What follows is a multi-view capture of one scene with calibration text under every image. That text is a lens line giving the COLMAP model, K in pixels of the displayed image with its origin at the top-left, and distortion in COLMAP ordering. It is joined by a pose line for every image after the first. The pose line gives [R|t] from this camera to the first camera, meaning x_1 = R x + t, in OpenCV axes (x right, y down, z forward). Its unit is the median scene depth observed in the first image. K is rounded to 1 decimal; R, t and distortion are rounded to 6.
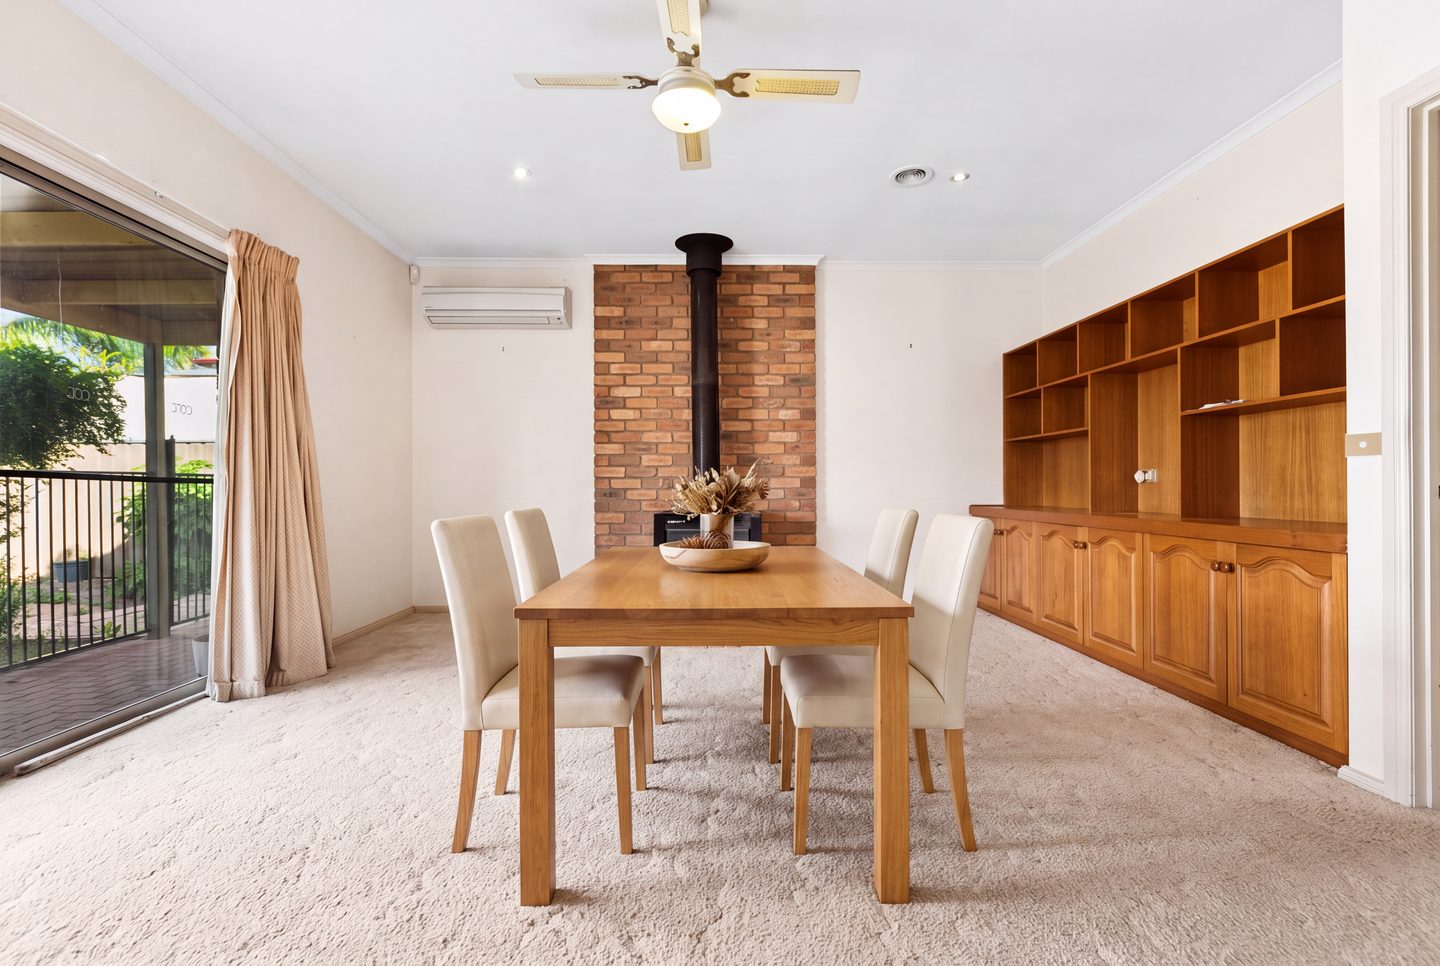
lens RADIAL K [[641.4, 0, 723.2], [0, 641.4, 485.8], [0, 0, 1]] dist [0.004713, 0.000336]
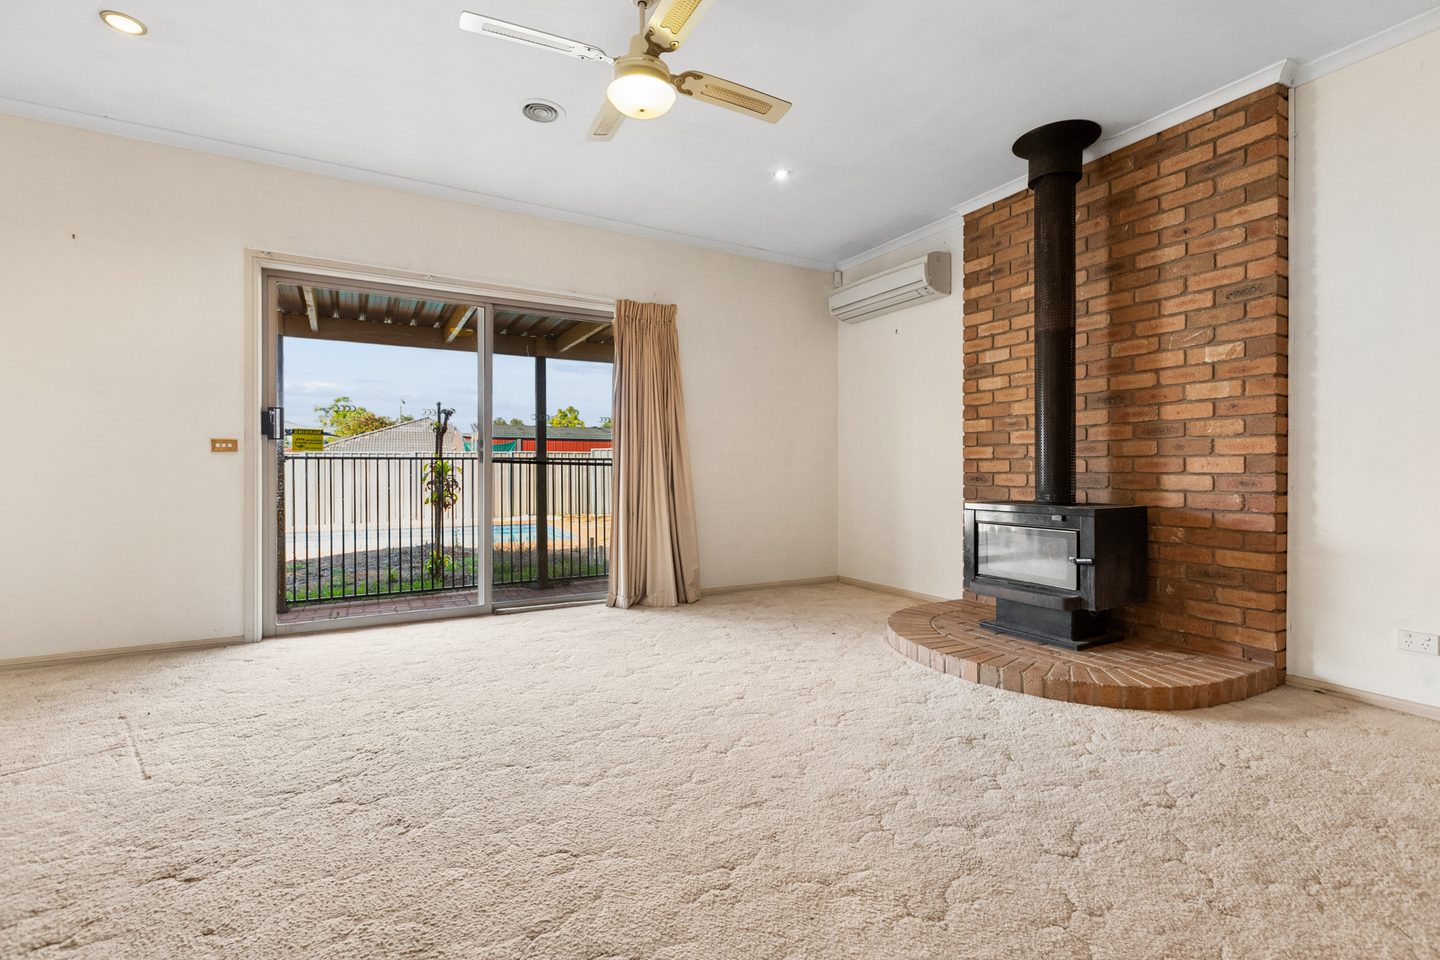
lens RADIAL K [[641.4, 0, 717.2], [0, 641.4, 474.7], [0, 0, 1]] dist [0.004713, 0.000336]
pose [[0.471406, 0.012090, -0.881833, 0.415391], [-0.002155, 0.999919, 0.012557, -0.002092], [0.881914, -0.004019, 0.471394, 0.290342]]
